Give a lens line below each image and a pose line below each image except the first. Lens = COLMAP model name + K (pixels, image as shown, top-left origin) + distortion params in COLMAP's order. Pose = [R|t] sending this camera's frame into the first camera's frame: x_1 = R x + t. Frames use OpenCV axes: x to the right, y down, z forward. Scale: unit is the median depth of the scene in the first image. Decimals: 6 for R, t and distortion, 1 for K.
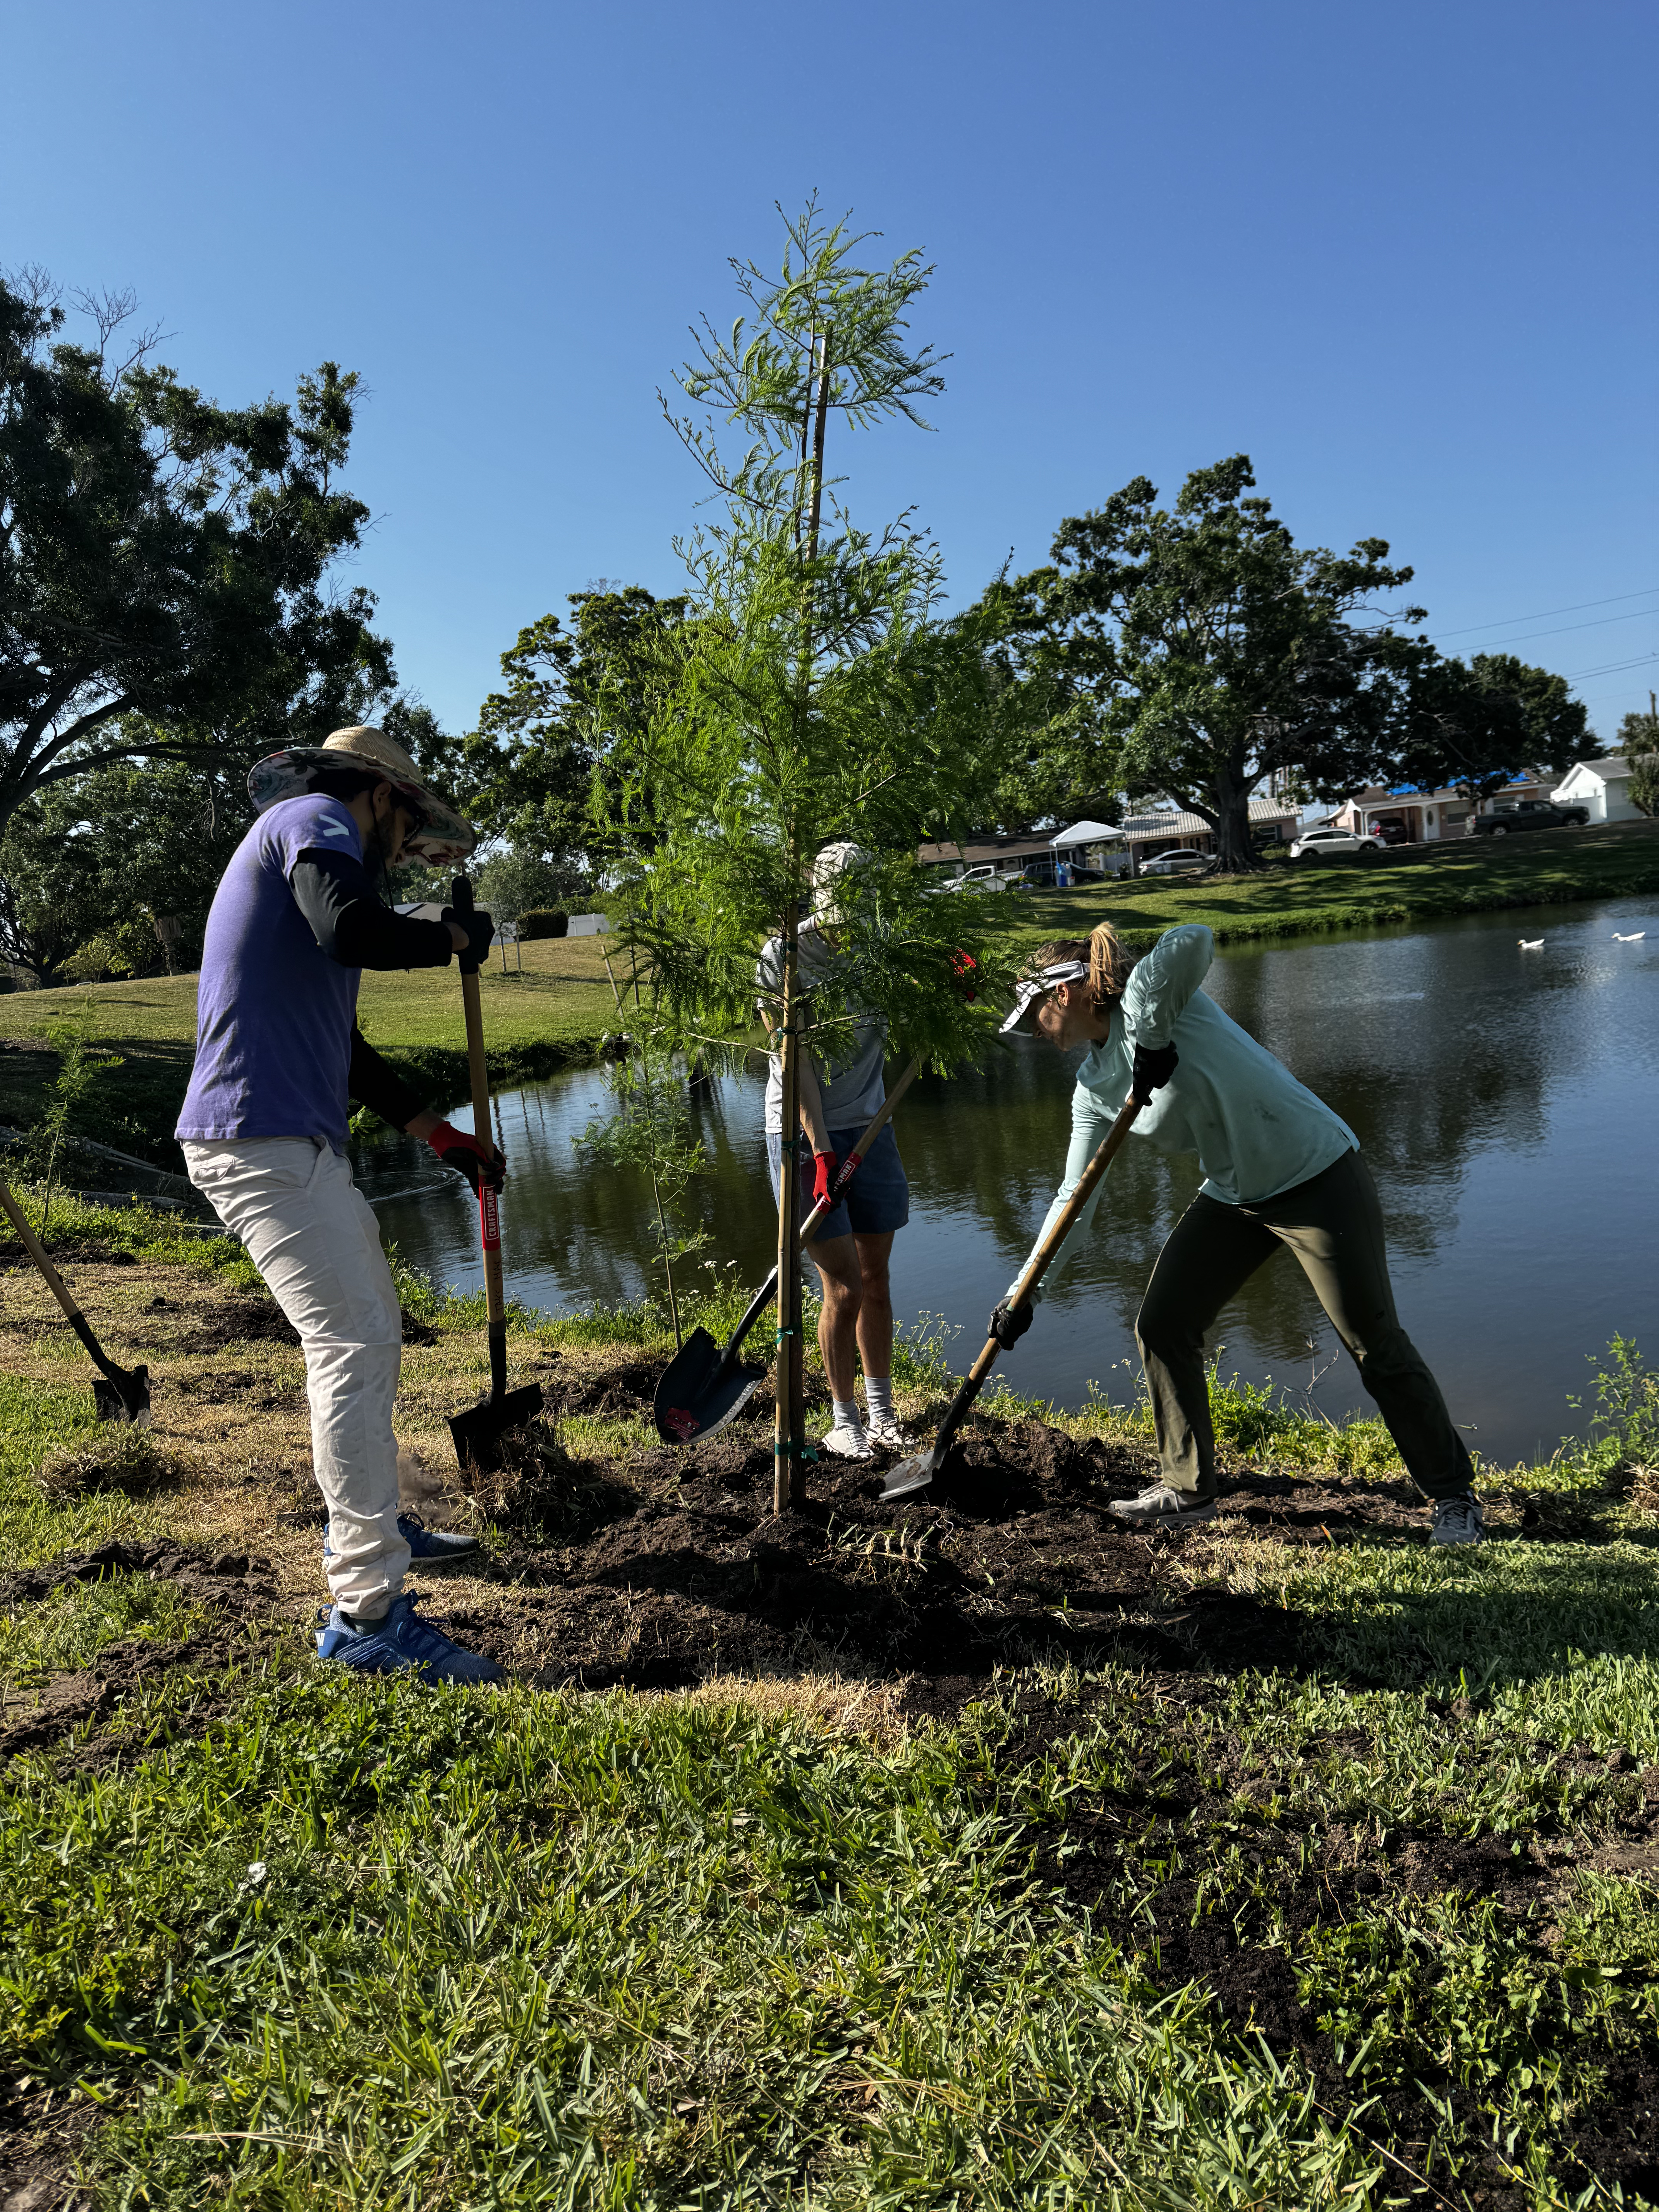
lens RADIAL K [[1523.2, 0, 832.6], [0, 1523.2, 1104.8], [0, 0, 1]] dist [0.179902, -0.372745]
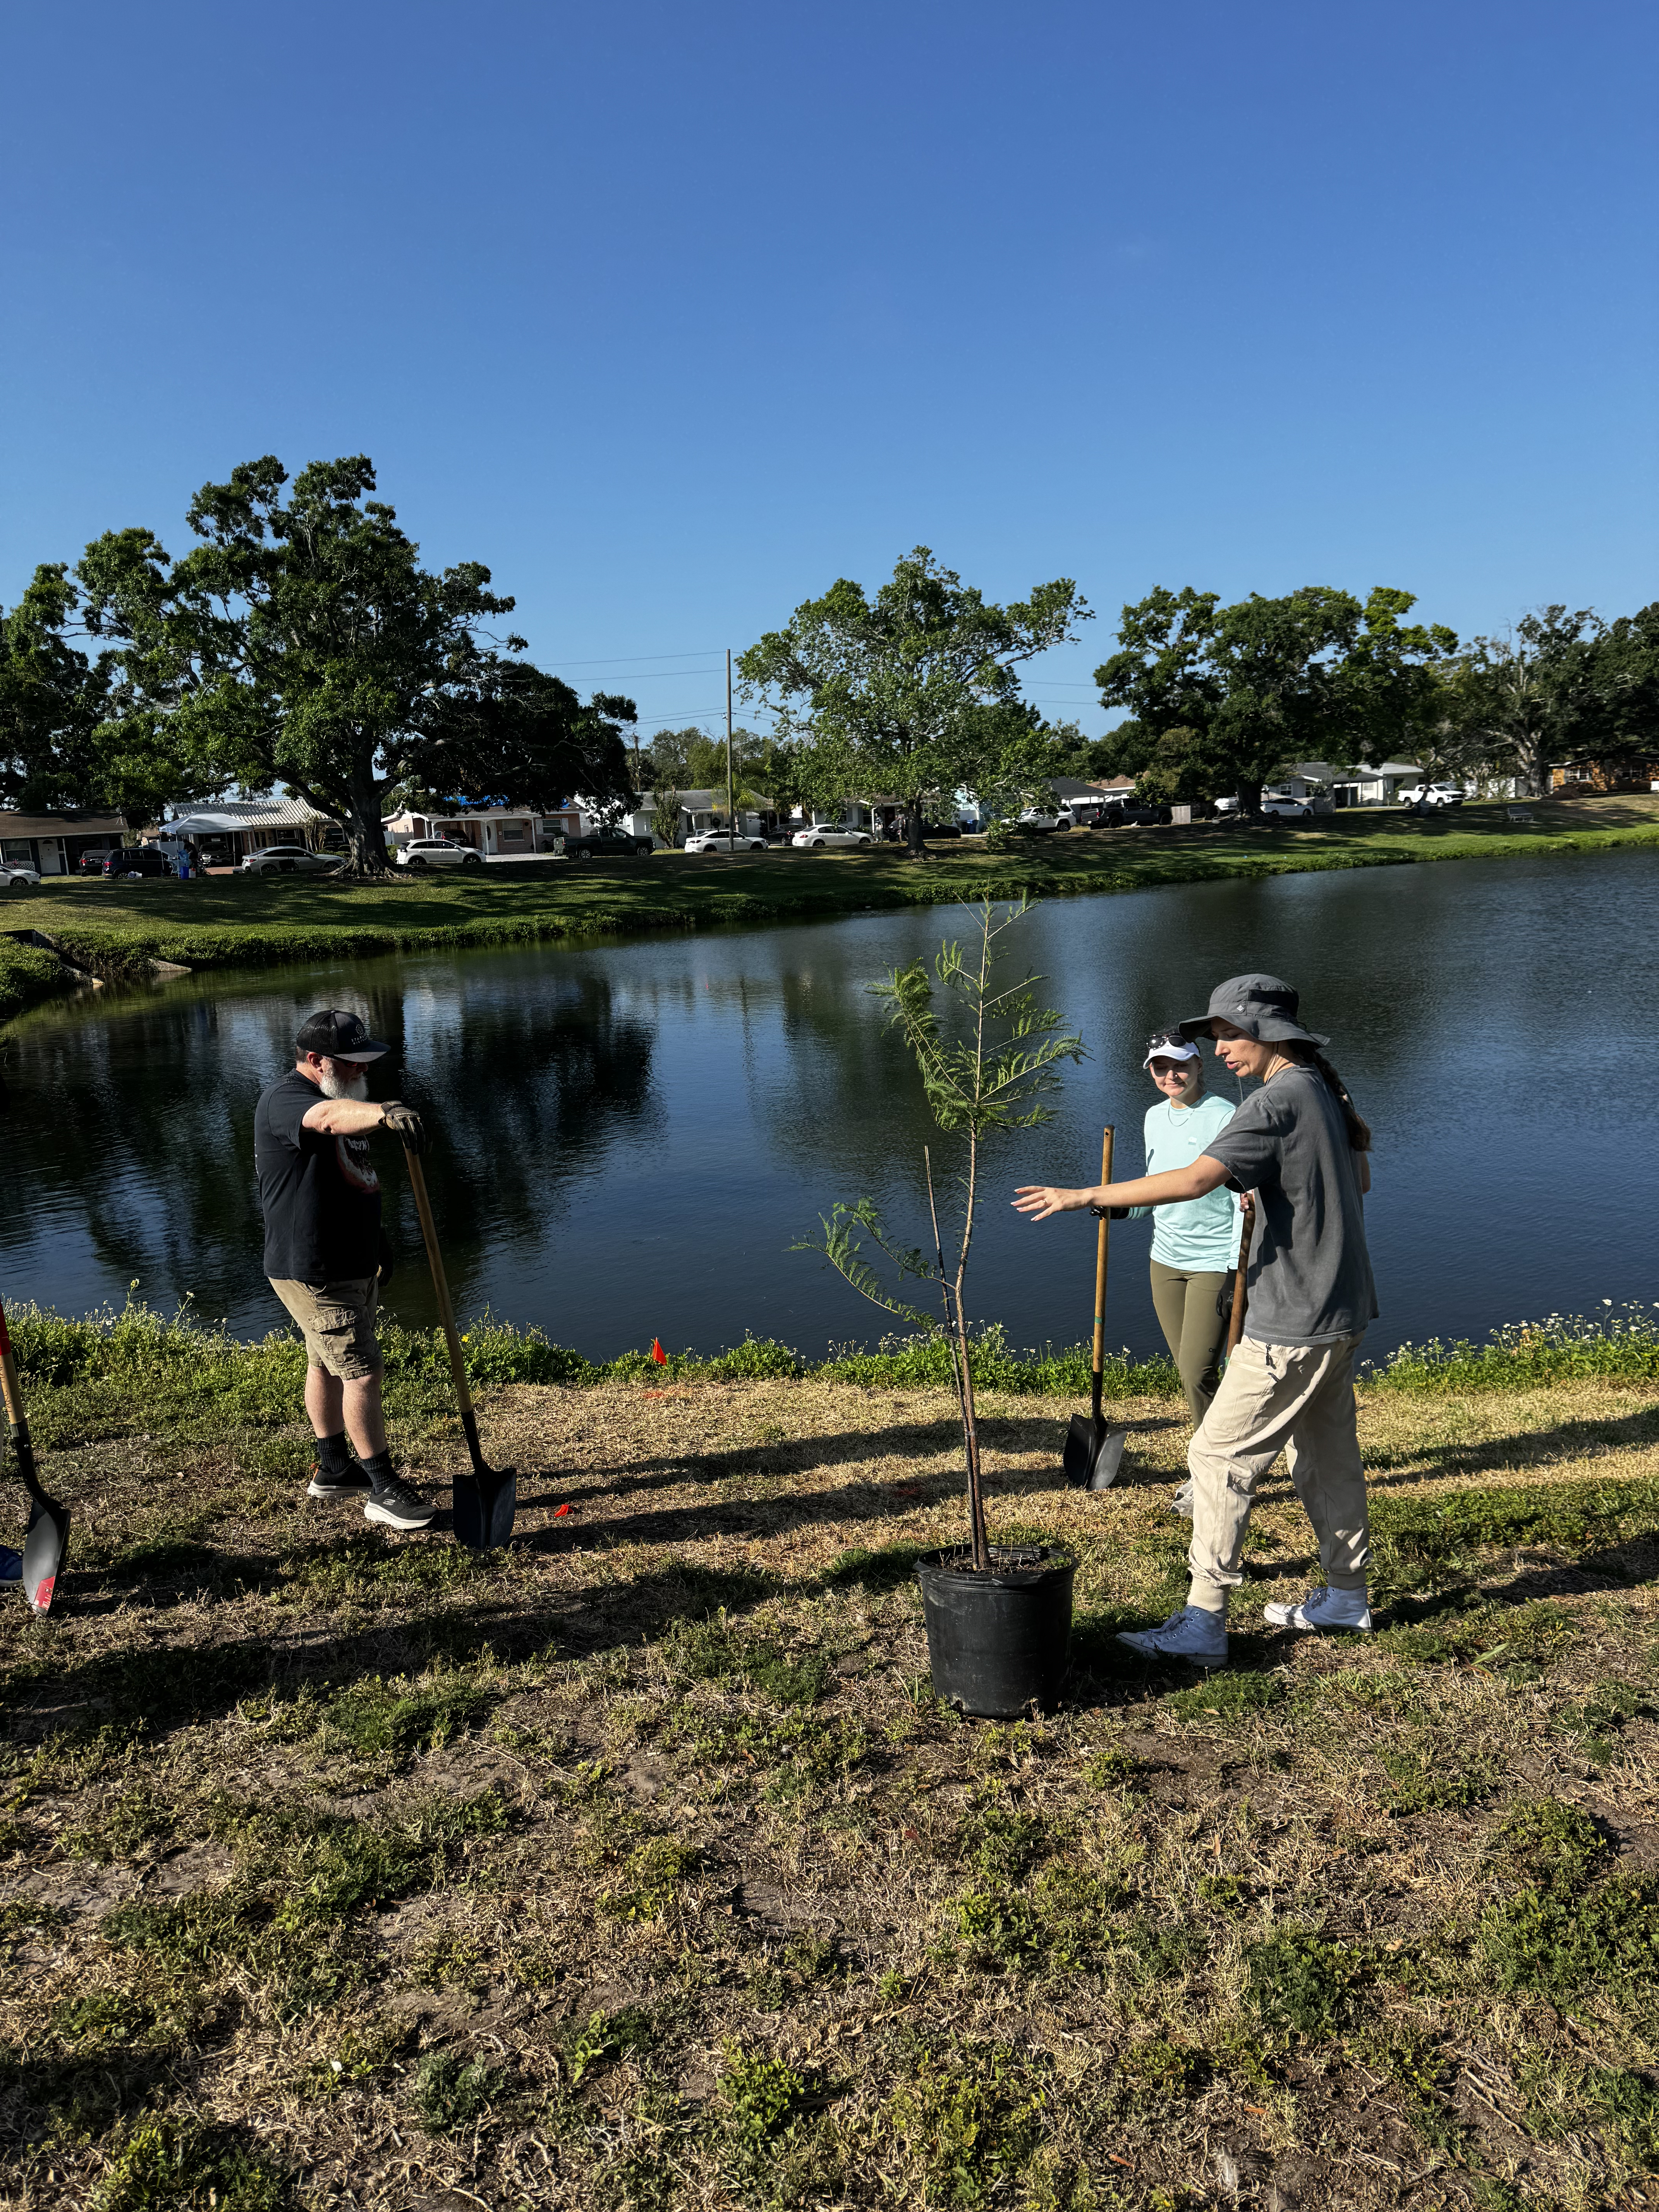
lens RADIAL K [[1526.4, 0, 824.7], [0, 1526.4, 1105.1], [0, 0, 1]] dist [0.173778, -0.375592]
pose [[0.791895, -0.037257, 0.609520, -0.123079], [0.036140, 0.999247, 0.014126, -0.006838], [-0.609588, 0.010842, 0.792645, 0.035186]]
